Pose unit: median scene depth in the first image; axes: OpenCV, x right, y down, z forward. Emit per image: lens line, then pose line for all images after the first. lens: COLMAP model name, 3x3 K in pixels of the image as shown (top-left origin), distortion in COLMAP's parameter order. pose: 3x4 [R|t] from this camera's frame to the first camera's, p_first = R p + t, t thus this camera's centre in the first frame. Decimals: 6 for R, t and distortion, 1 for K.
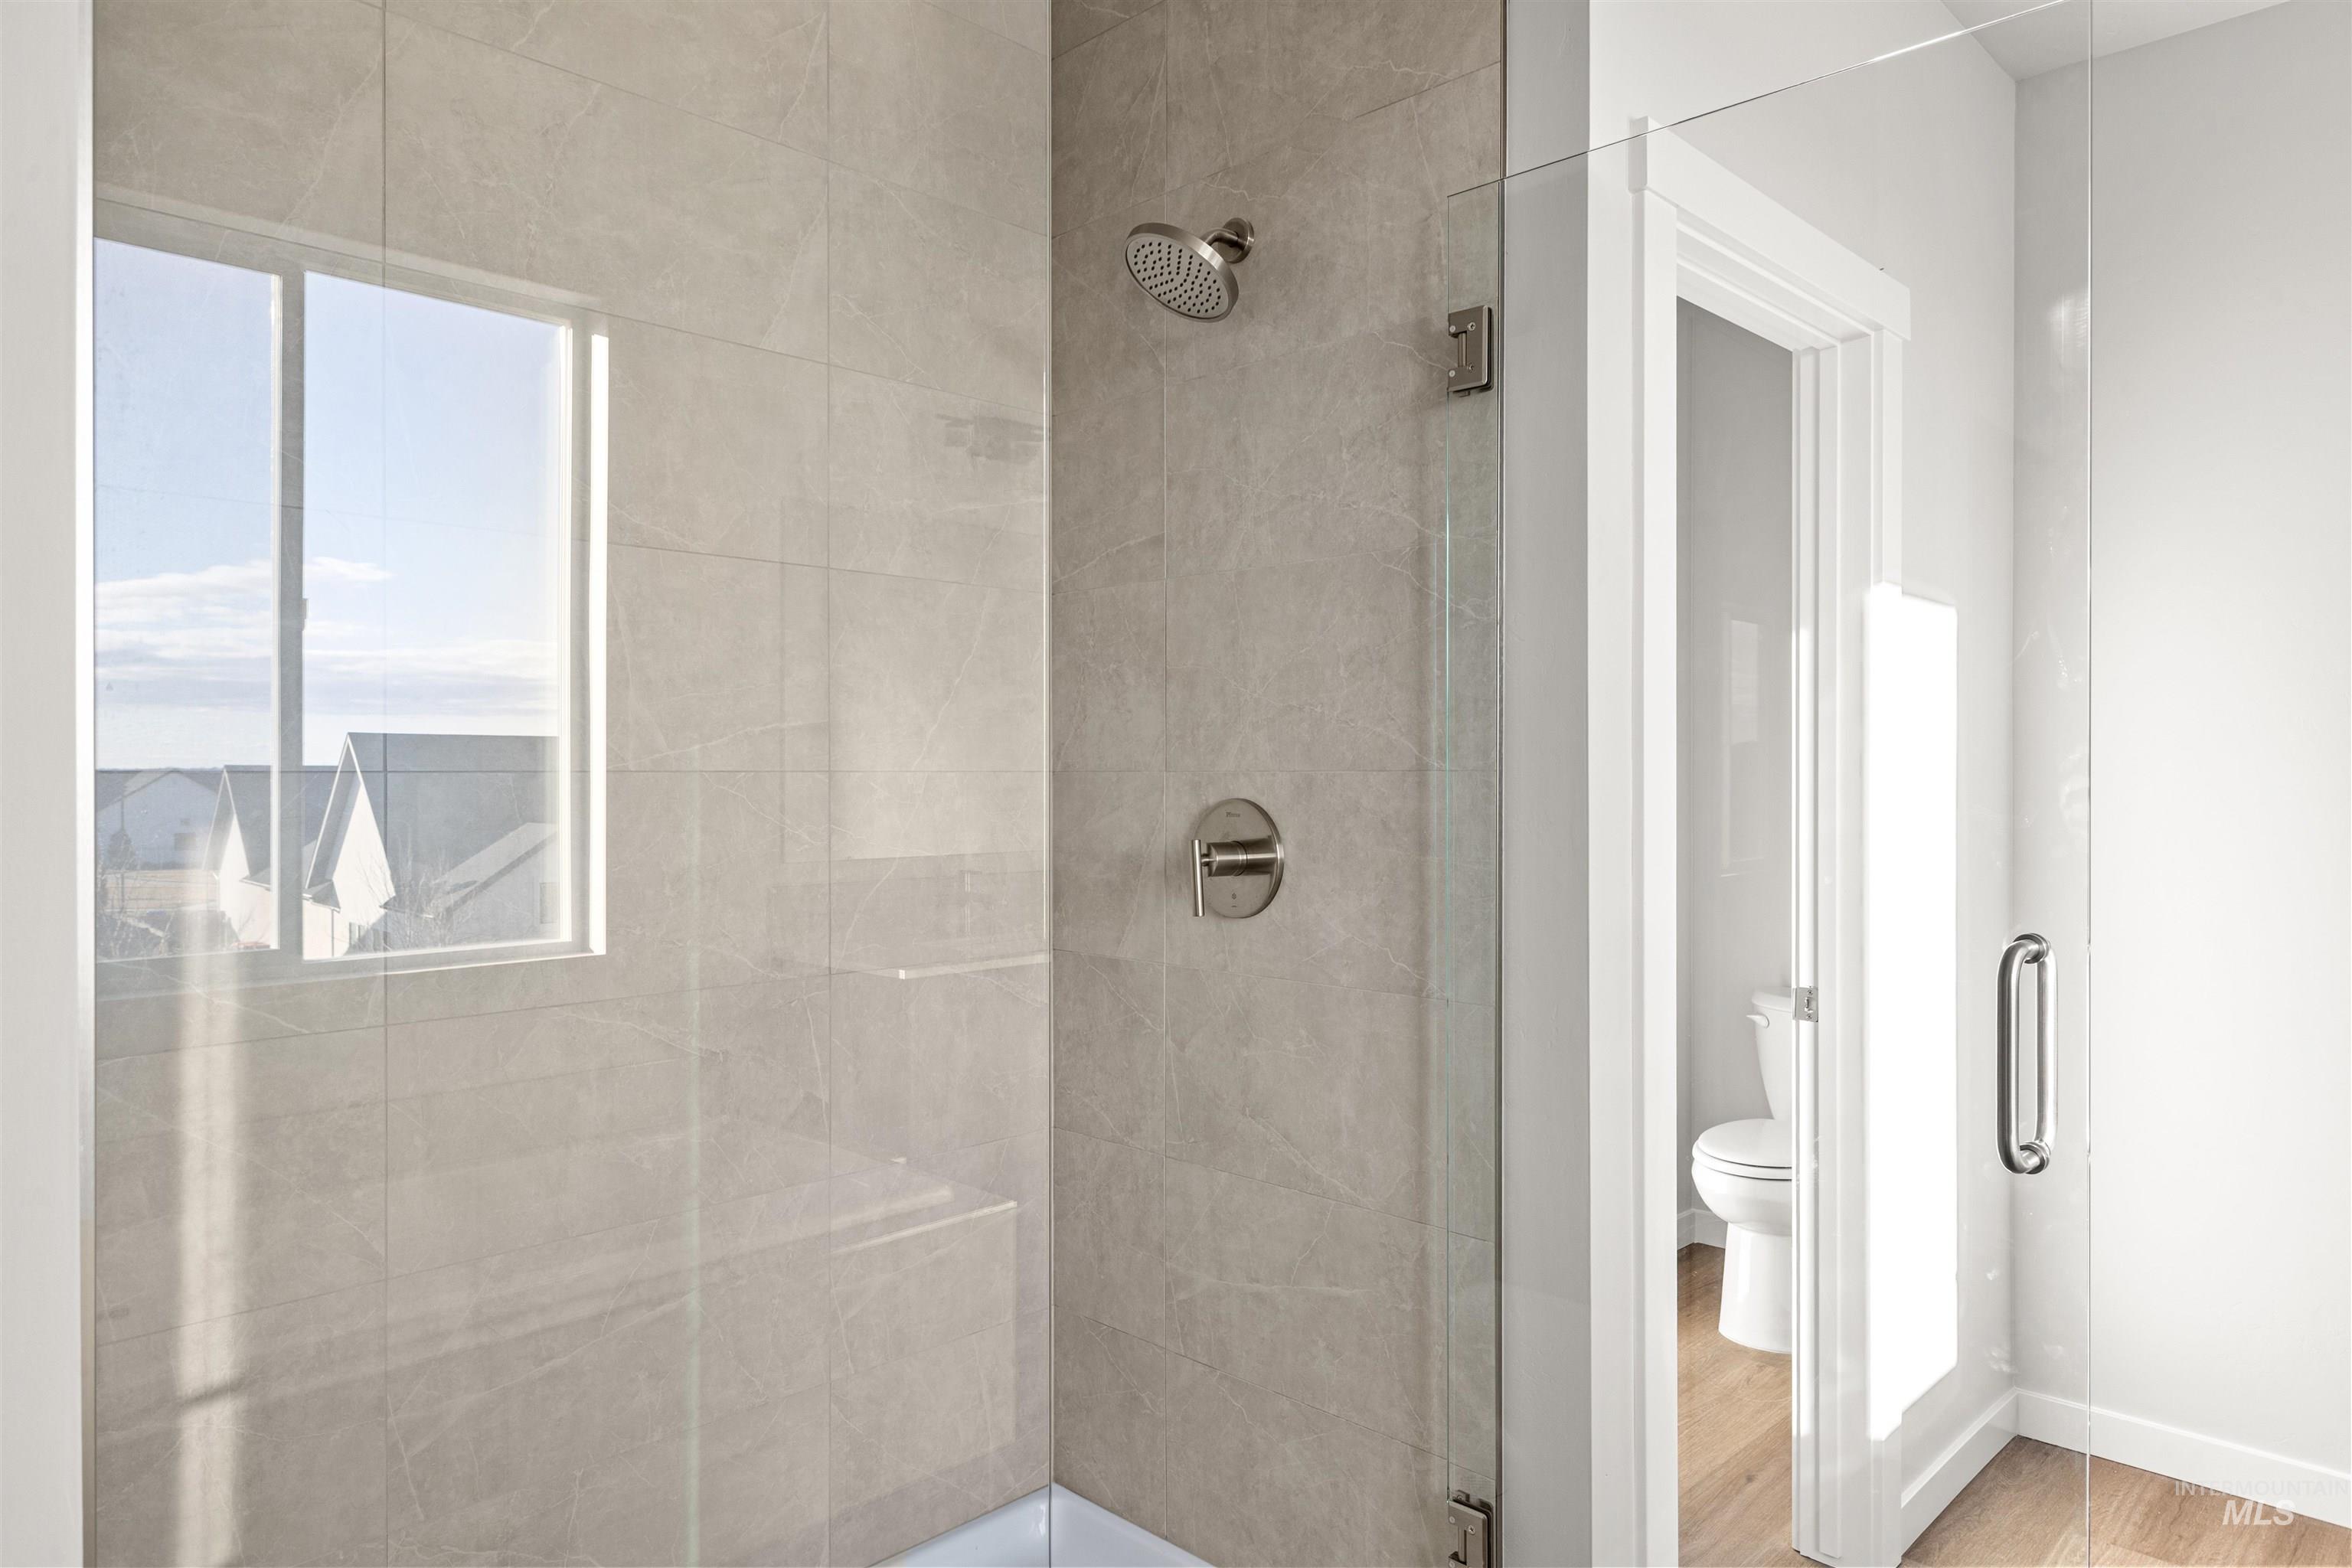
lens RADIAL K [[1383.5, 0, 1179.0], [0, 1383.5, 776.3], [0, 0, 1]] dist [-0.012343, 0.001633]
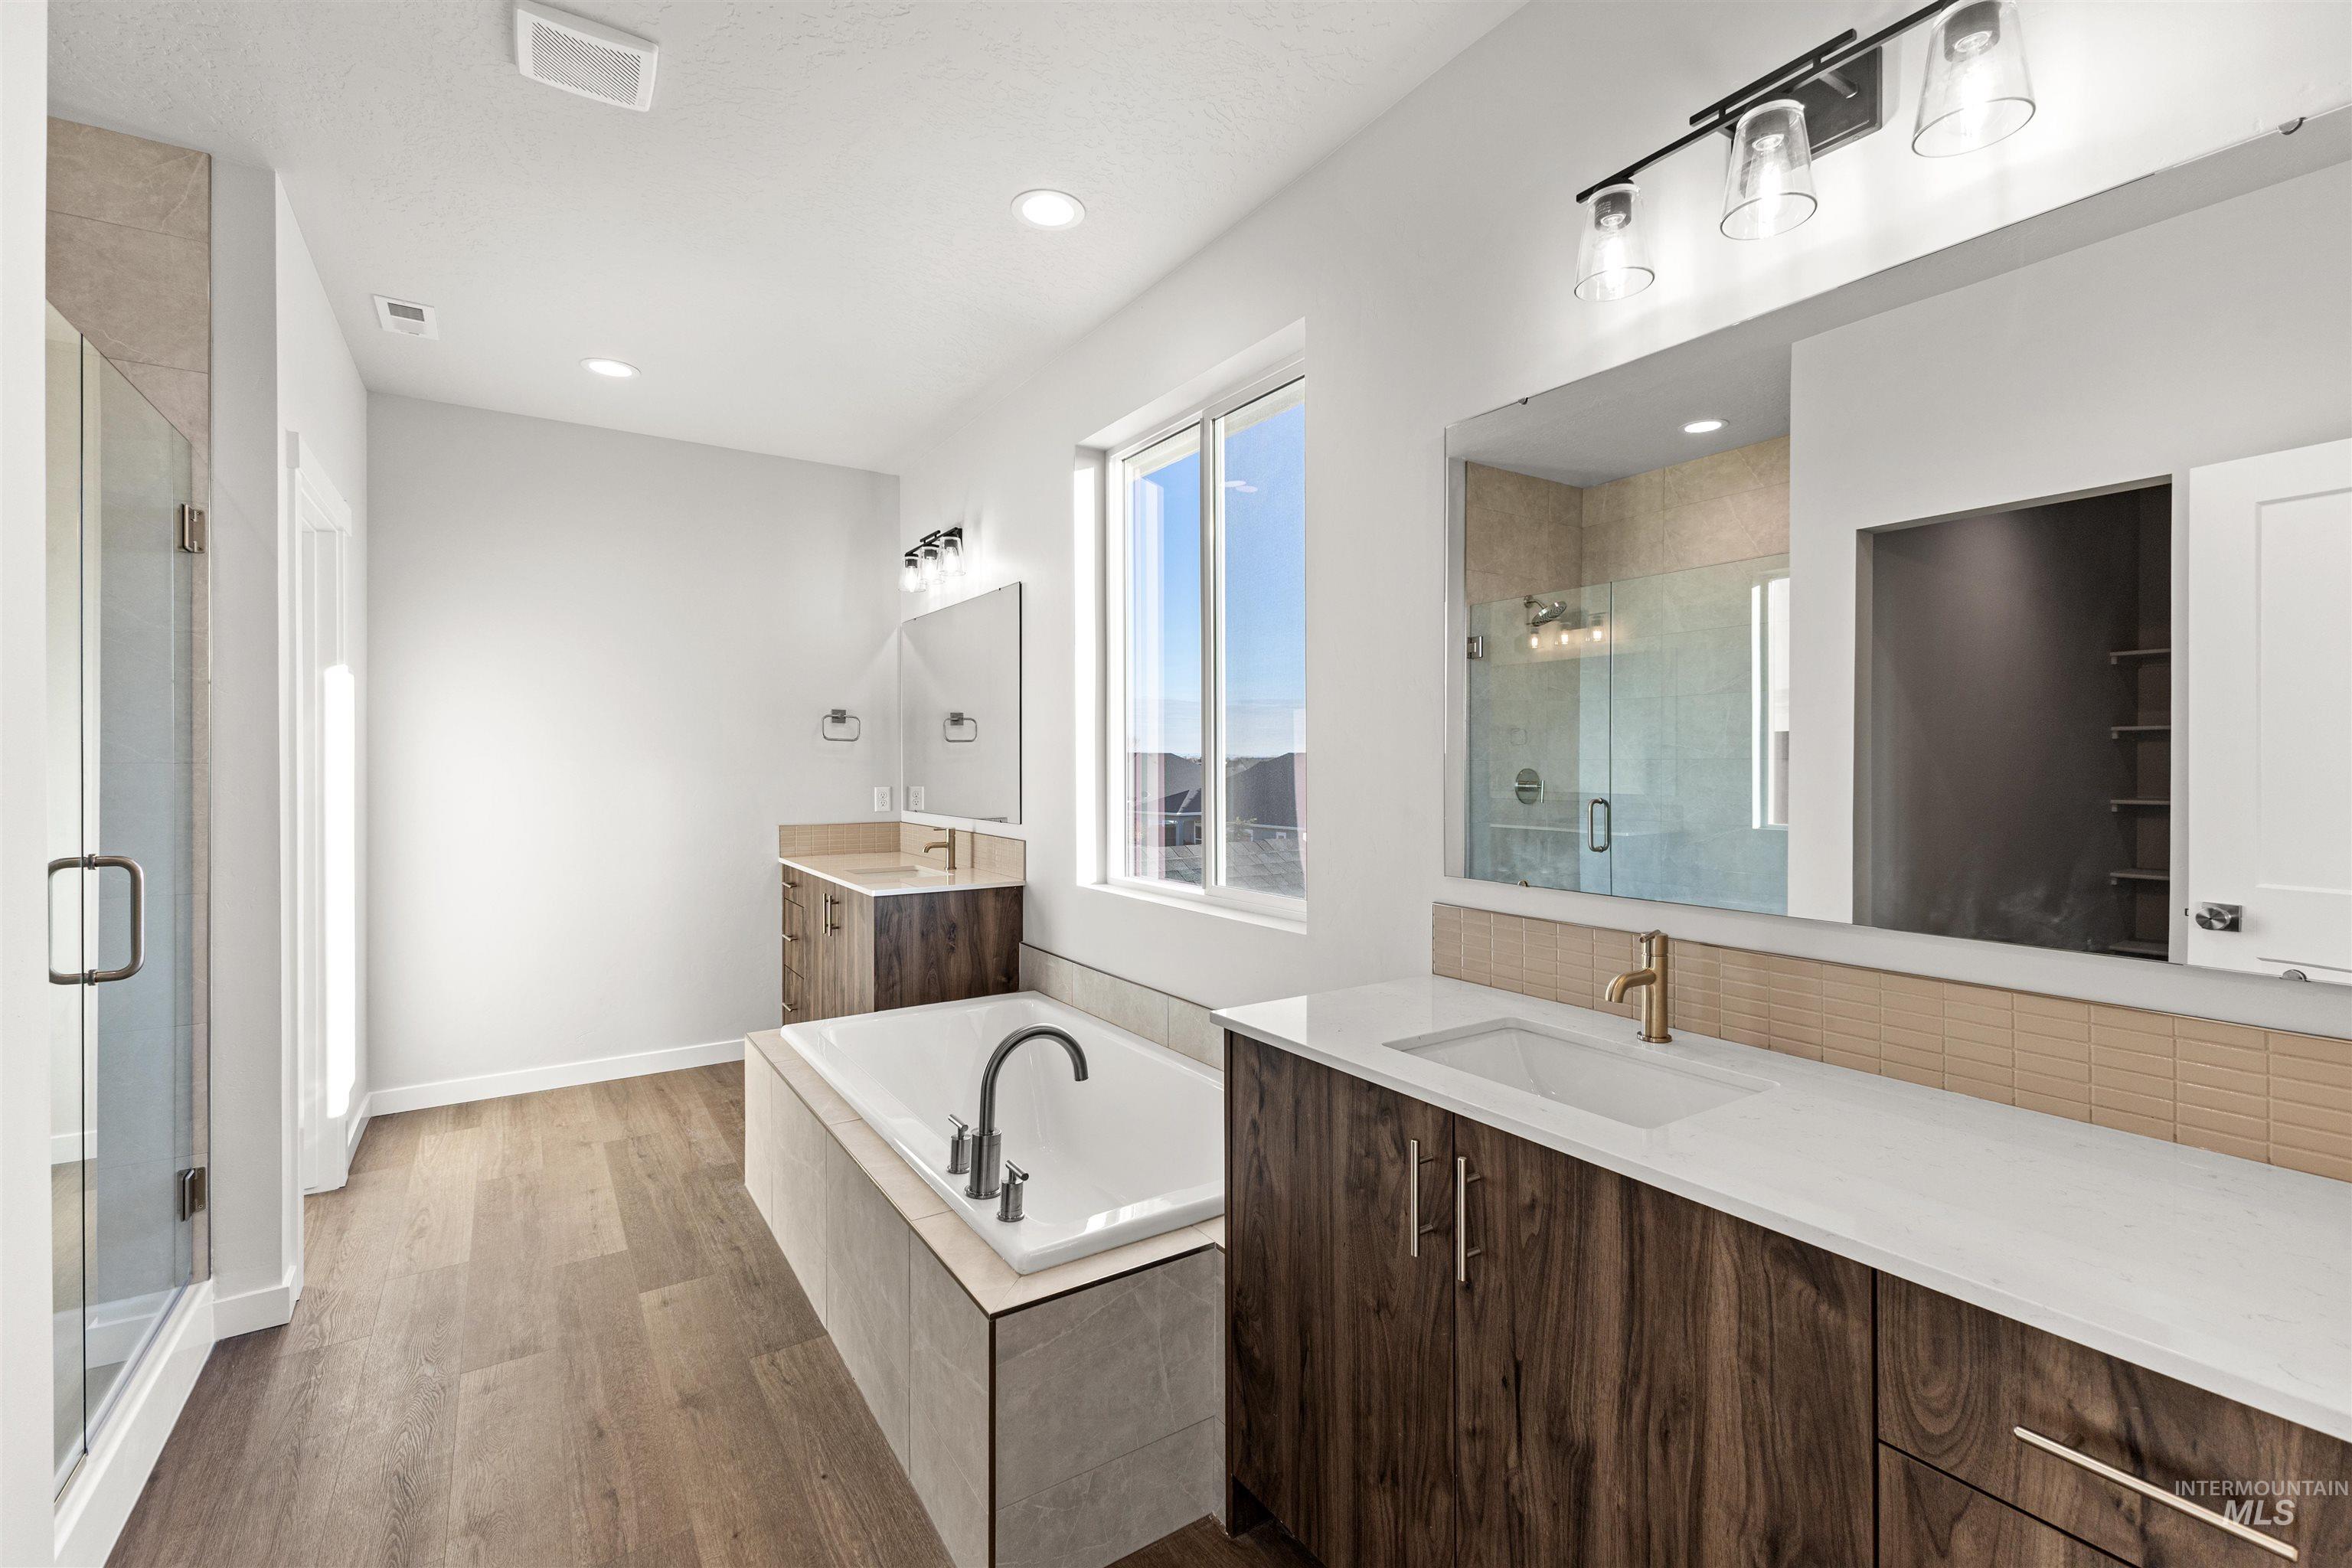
lens RADIAL K [[1009.3, 0, 1180.6], [0, 1009.3, 767.3], [0, 0, 1]] dist [0.001570, 0.000190]
pose [[0.170621, -0.002078, 0.985335, -0.653108], [-0.003779, 0.999989, 0.002764, -0.006254], [-0.985330, -0.004195, 0.170611, -0.370725]]
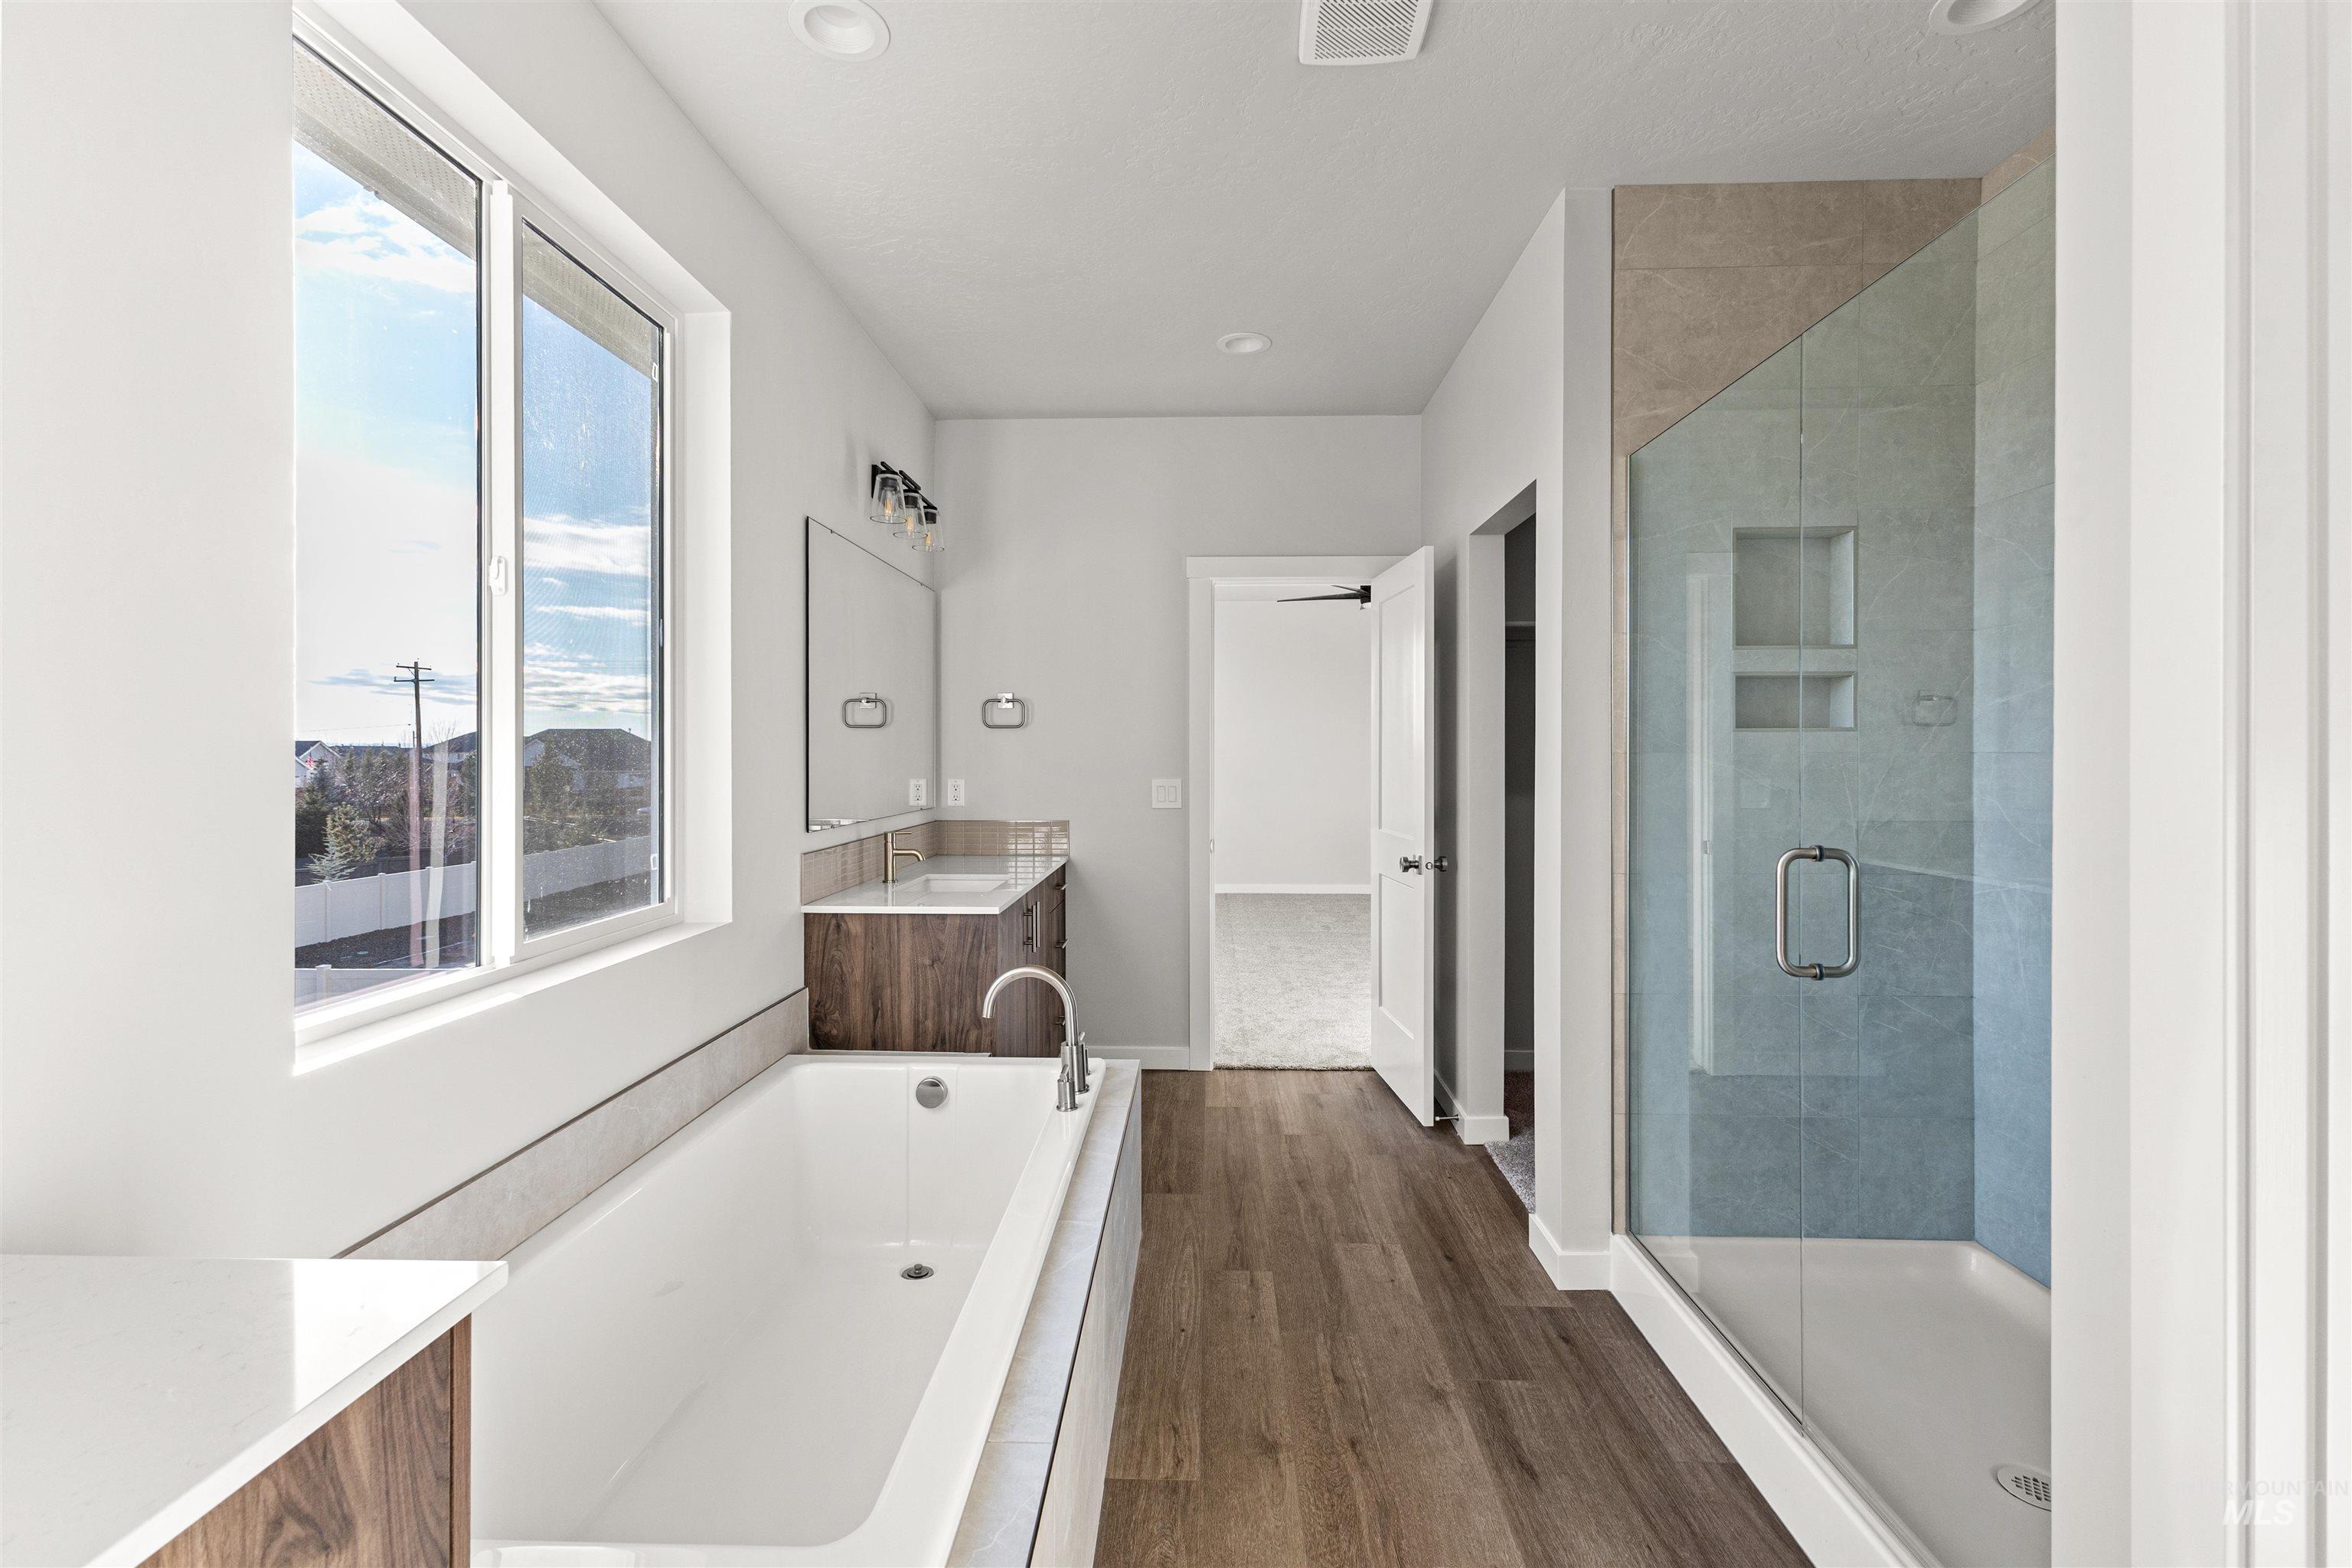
lens RADIAL K [[1009.3, 0, 1180.6], [0, 1009.3, 767.3], [0, 0, 1]] dist [0.001570, 0.000190]
pose [[-0.704335, 0.000958, -0.709867, 0.832896], [-0.000292, 0.999999, 0.001639, 0.007672], [0.709868, 0.001362, -0.704333, 0.769272]]
